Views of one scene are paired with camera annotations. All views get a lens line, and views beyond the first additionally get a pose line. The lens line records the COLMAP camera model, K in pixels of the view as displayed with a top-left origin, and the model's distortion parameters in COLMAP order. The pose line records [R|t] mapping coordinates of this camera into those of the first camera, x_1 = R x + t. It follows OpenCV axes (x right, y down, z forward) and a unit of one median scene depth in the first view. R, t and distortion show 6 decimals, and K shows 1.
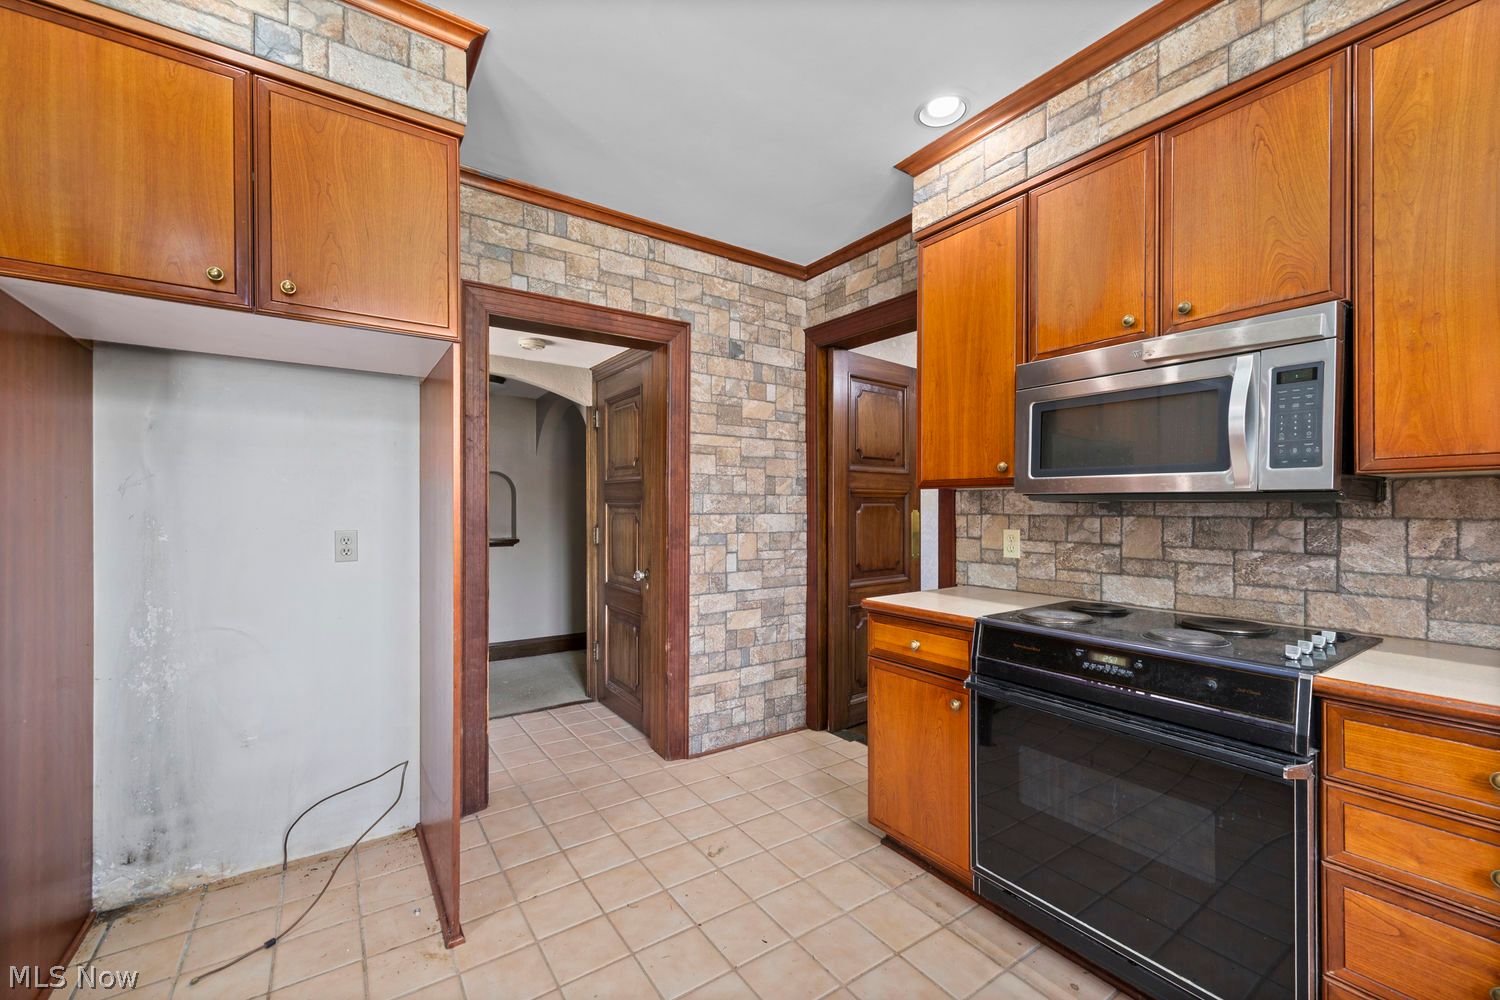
lens RADIAL K [[604.3, 0, 740.3], [0, 604.3, 512.3], [0, 0, 1]] dist [0.002724, -0.000169]
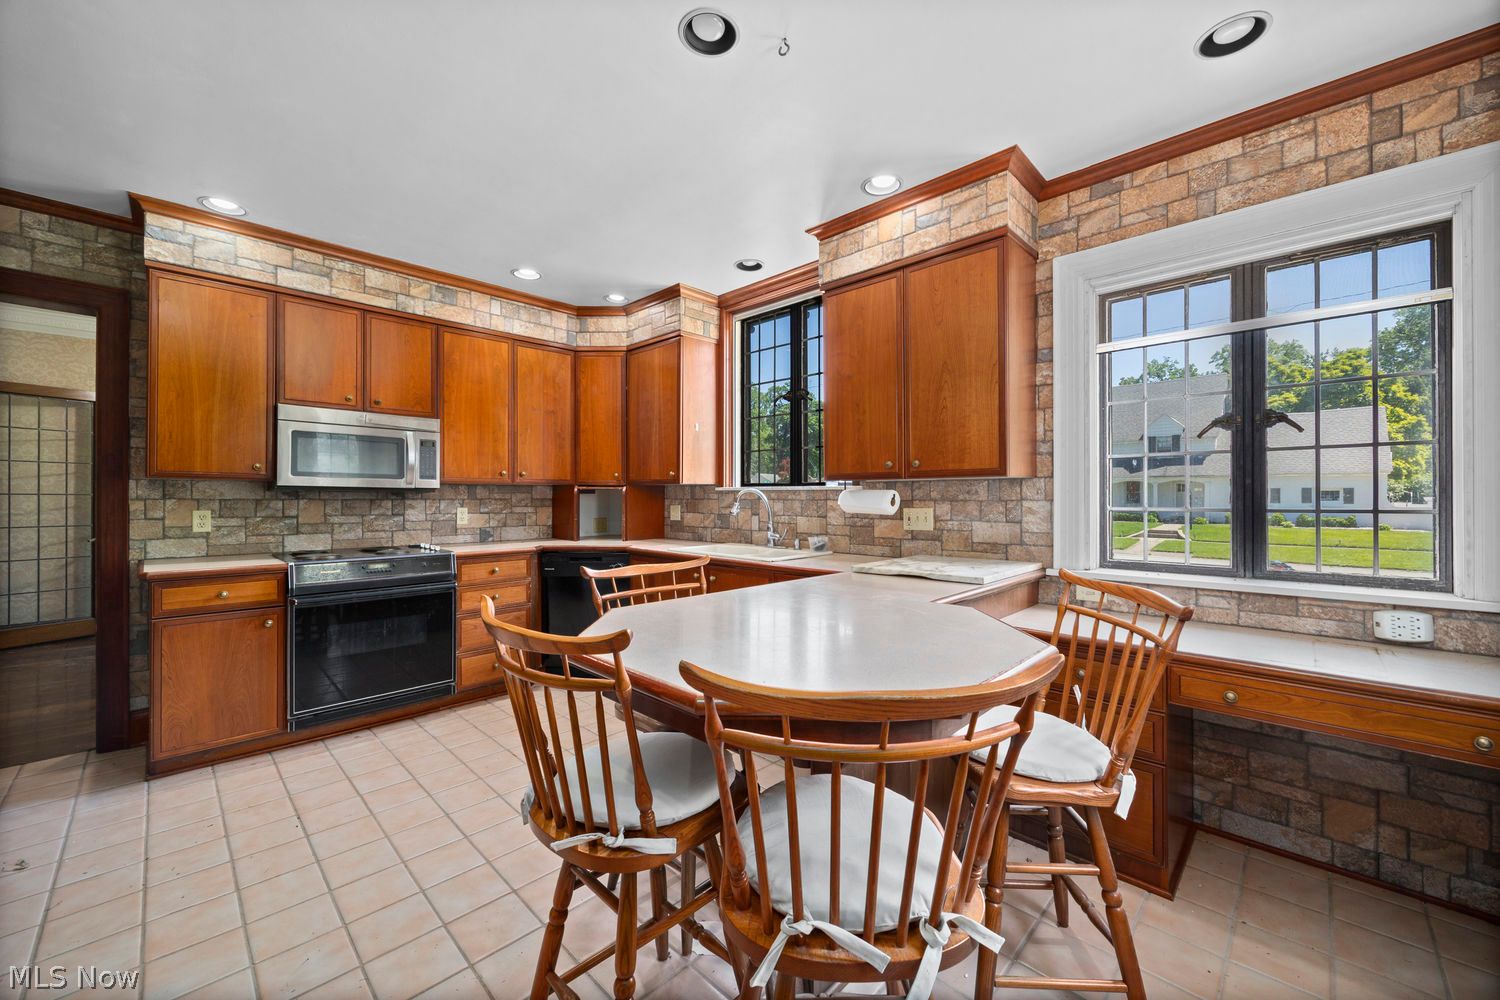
lens RADIAL K [[604.3, 0, 757.3], [0, 604.3, 494.5], [0, 0, 1]] dist [0.002724, -0.000169]
pose [[-0.195944, -0.002012, 0.980613, -1.311820], [-0.000438, 0.999998, 0.001965, -0.011403], [-0.980615, -0.000044, -0.195945, 0.084166]]
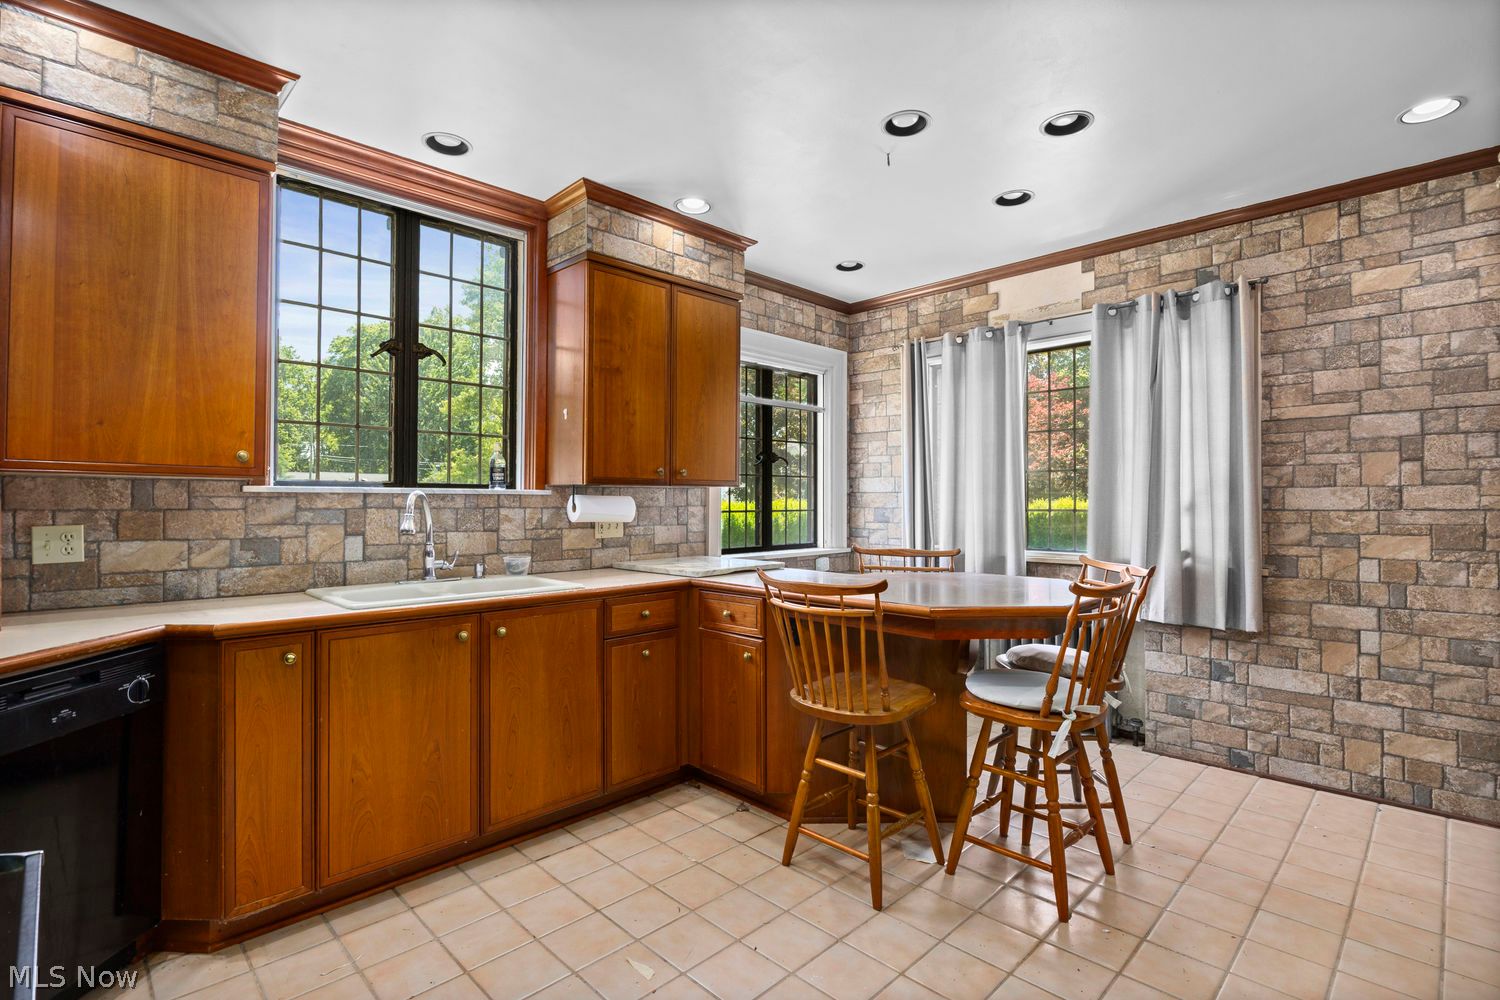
lens RADIAL K [[705.6, 0, 760.5], [0, 705.6, 492.6], [0, 0, 1]] dist [-0.000510, -0.000293]
pose [[-0.980705, -0.007442, -0.195353, 0.108563], [-0.005101, 0.999909, -0.012482, -0.008961], [0.195428, -0.011245, -0.980654, 1.175744]]
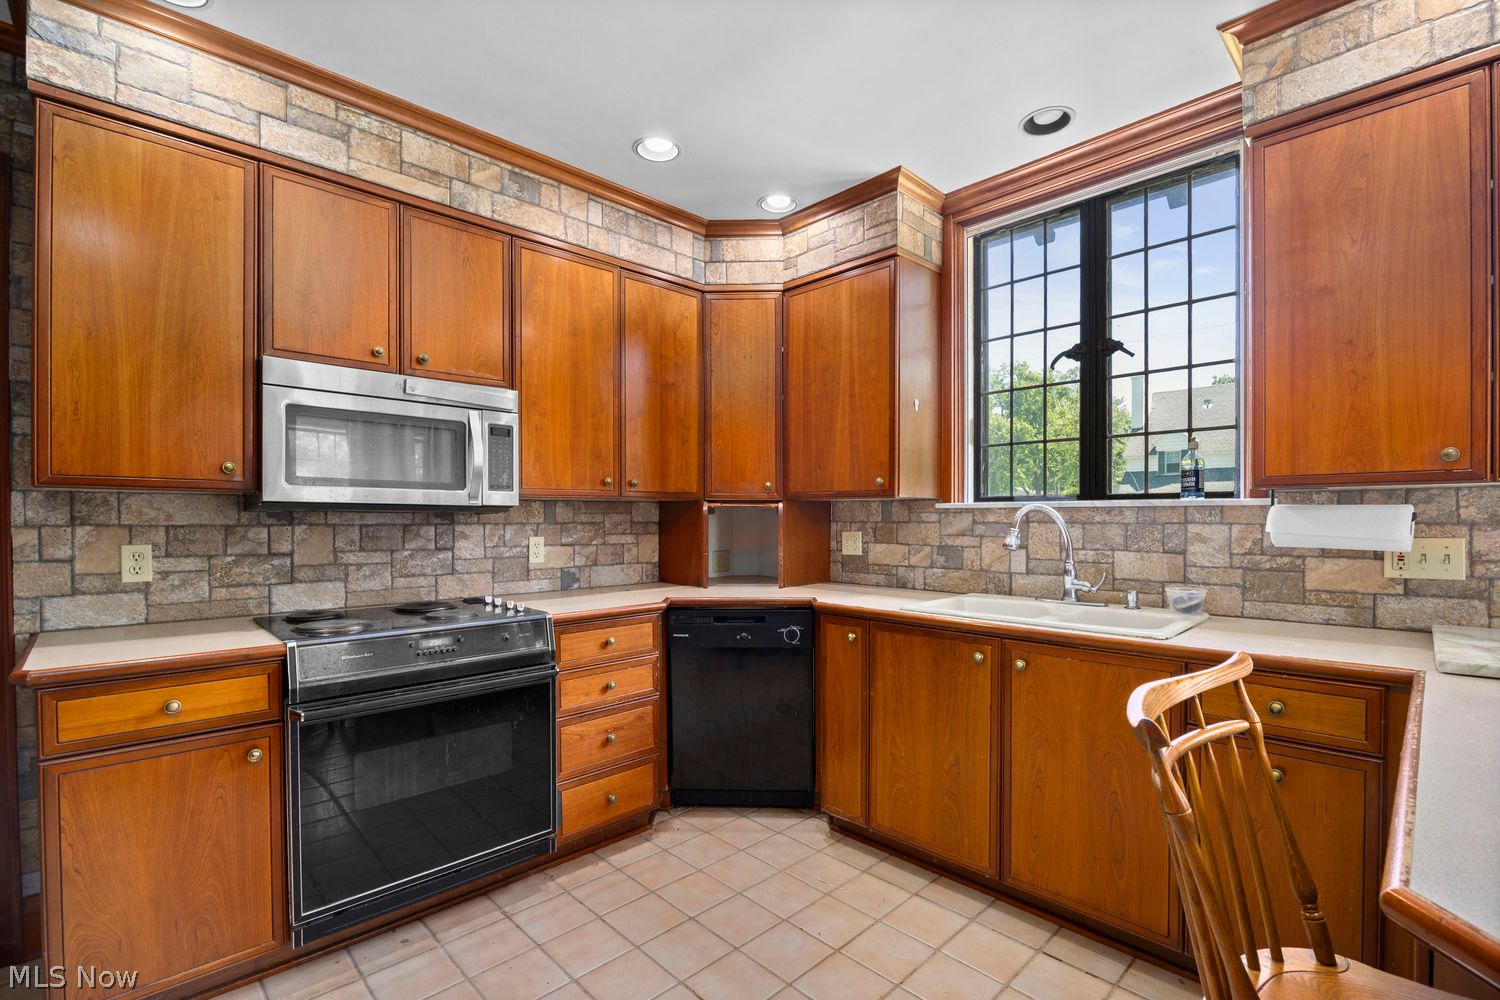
lens RADIAL K [[684.5, 0, 748.0], [0, 684.5, 523.7], [0, 0, 1]] dist [-0.014789, 0.001271]
pose [[-0.171031, -0.013518, 0.985173, -0.633979], [0.002881, 0.999895, 0.014220, -0.009878], [-0.985261, 0.005270, -0.170974, 0.465873]]
